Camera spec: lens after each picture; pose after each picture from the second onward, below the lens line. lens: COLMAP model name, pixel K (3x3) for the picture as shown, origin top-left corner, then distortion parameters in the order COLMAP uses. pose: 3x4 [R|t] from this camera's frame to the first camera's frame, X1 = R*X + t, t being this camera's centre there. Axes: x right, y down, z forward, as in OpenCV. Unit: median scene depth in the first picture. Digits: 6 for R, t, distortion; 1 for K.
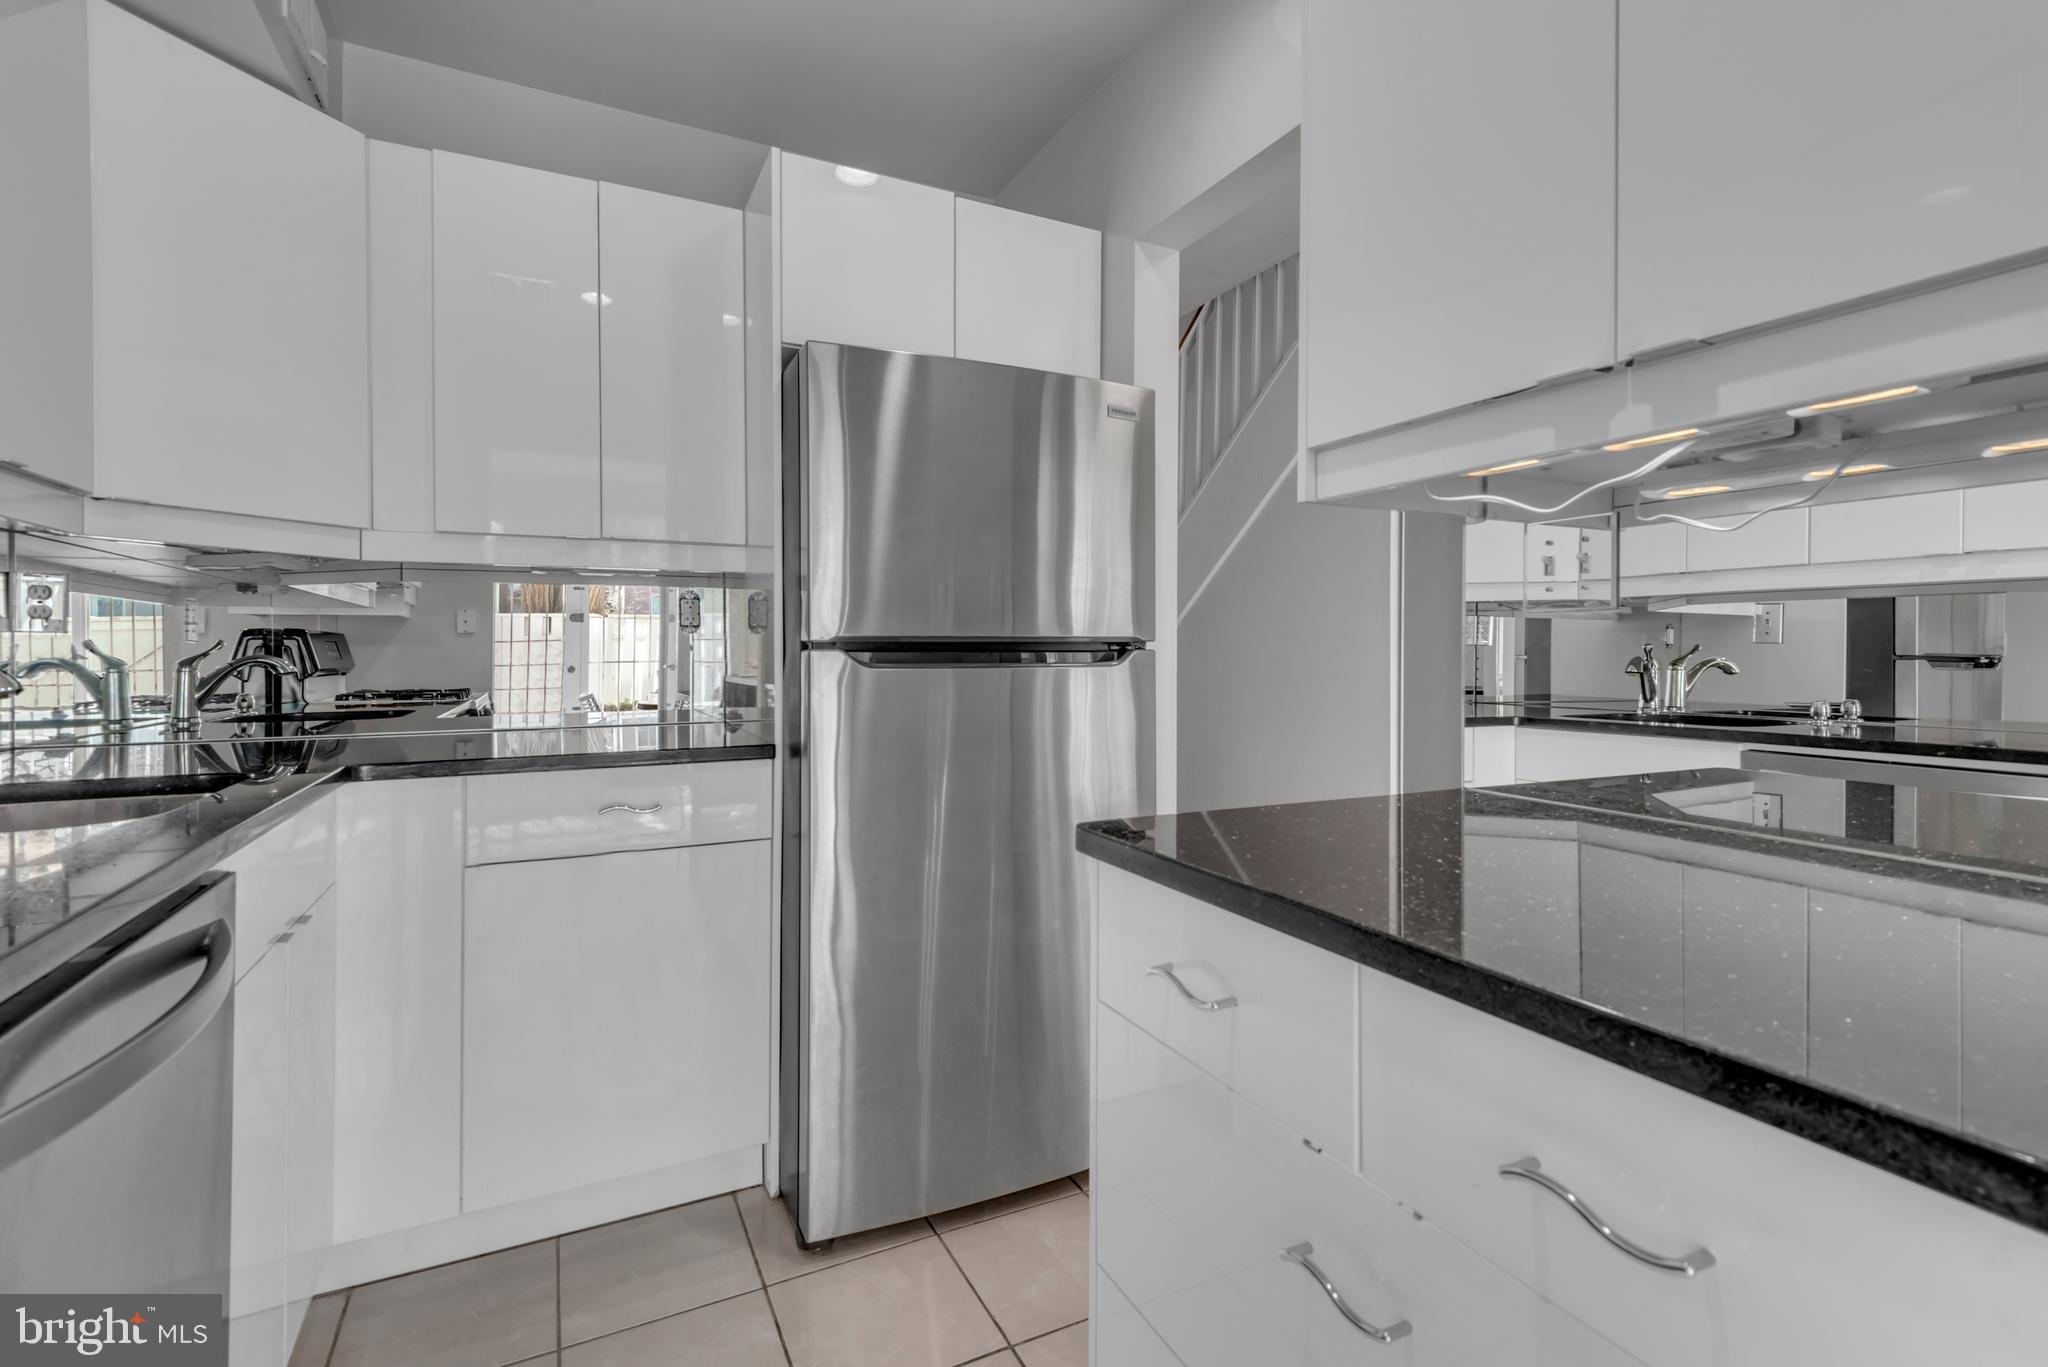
lens RADIAL K [[914.8, 0, 970.2], [0, 914.8, 651.3], [0, 0, 1]] dist [0.028386, -0.011853]
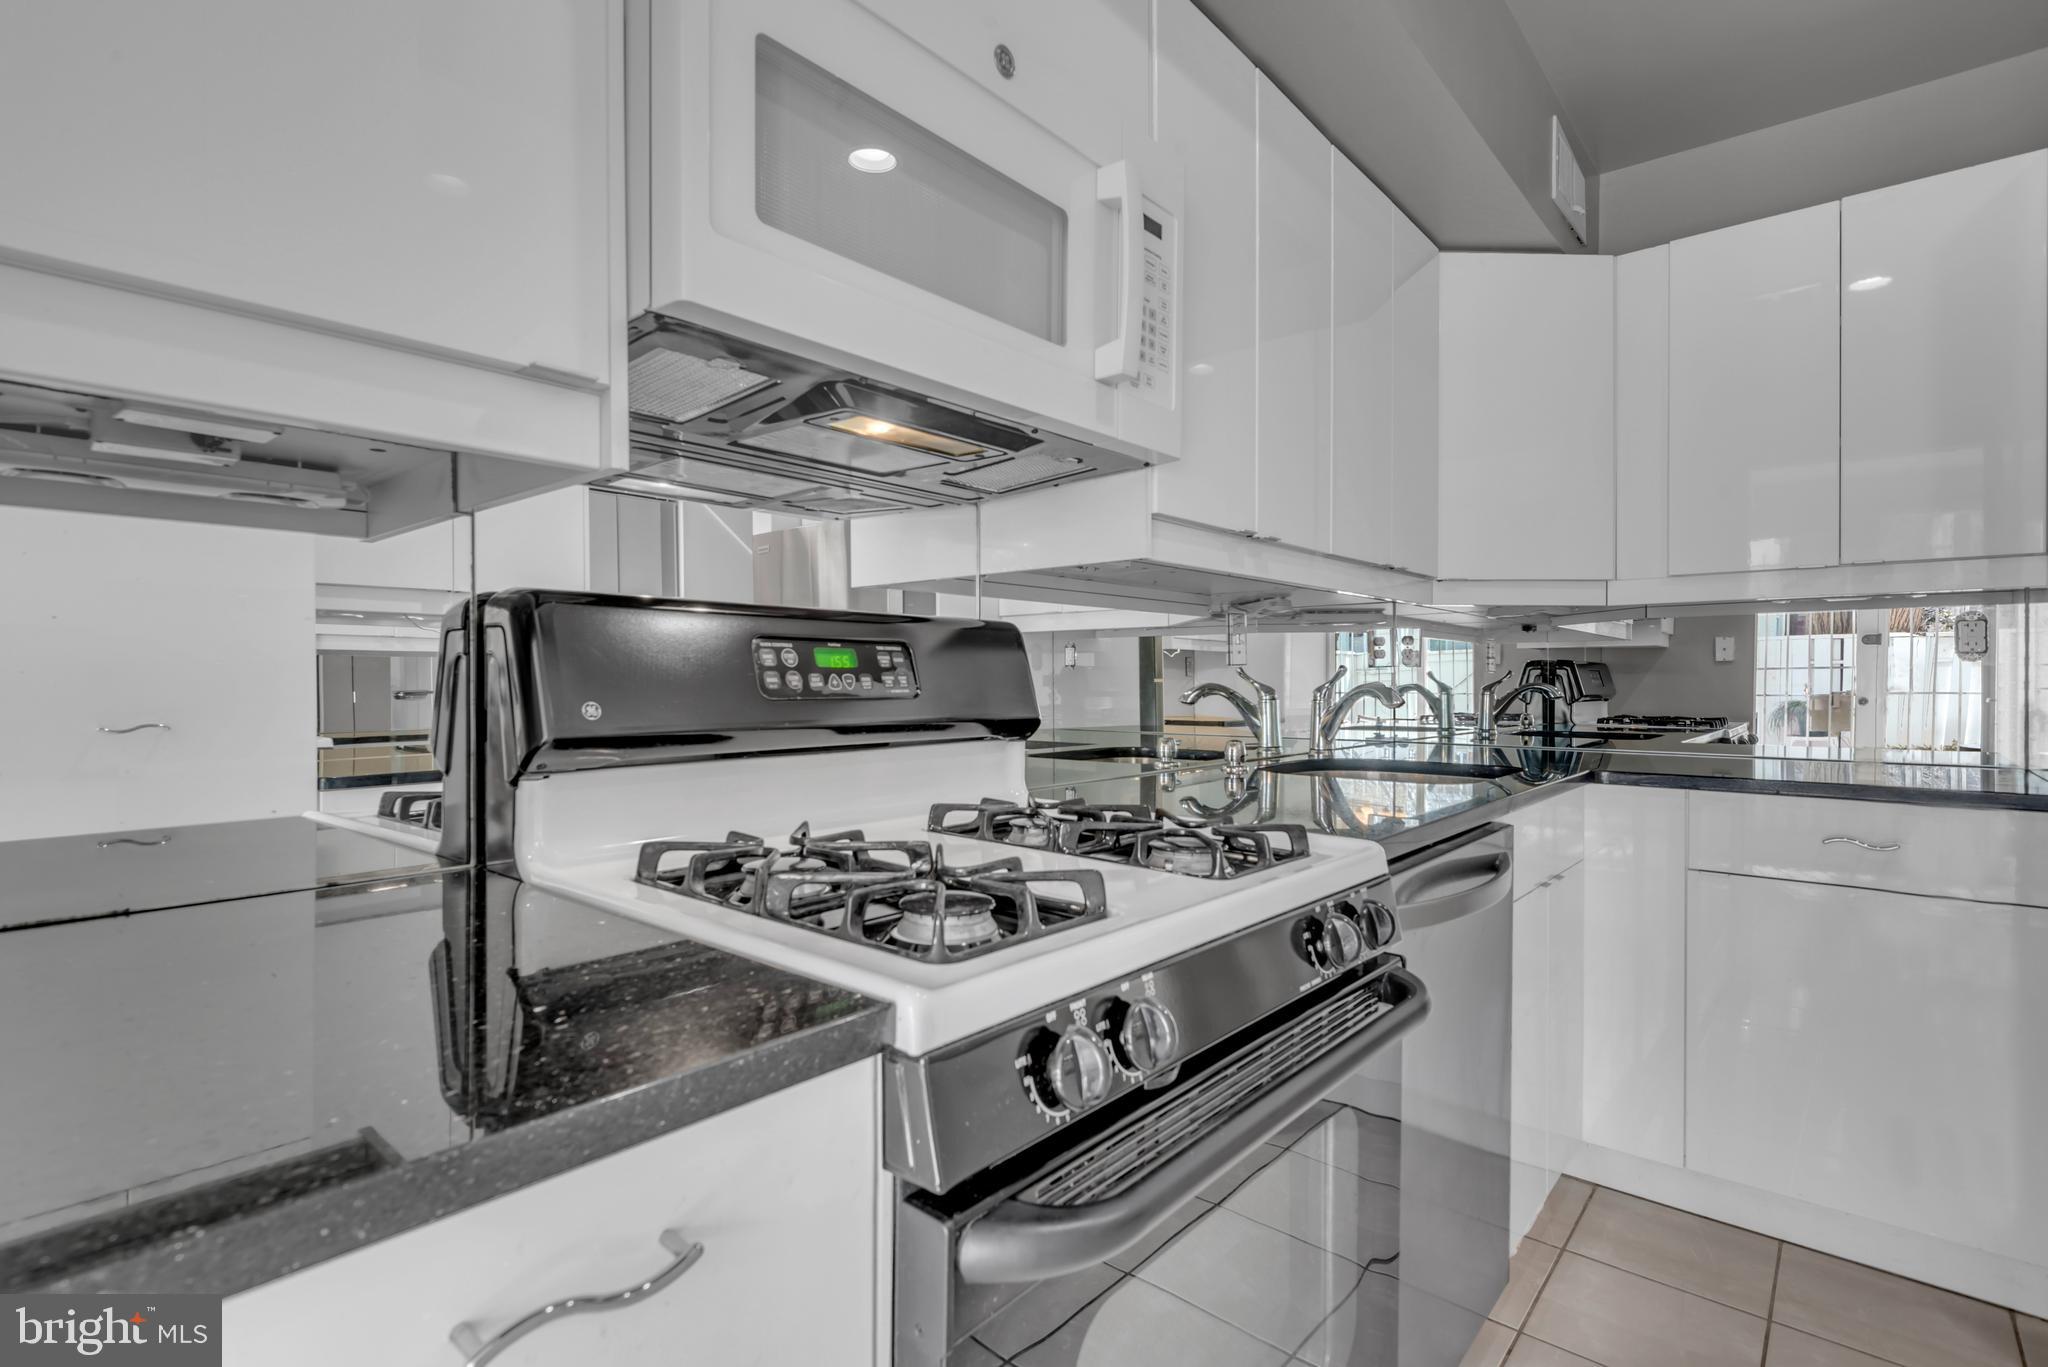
lens RADIAL K [[964.1, 0, 1024.0], [0, 964.1, 683.5], [0, 0, 1]] dist [0.000490, -0.009775]
pose [[0.408357, 0.006994, -0.912795, 0.122832], [-0.002191, 0.999975, 0.006682, -0.001473], [0.912820, -0.000729, 0.408363, -0.145144]]
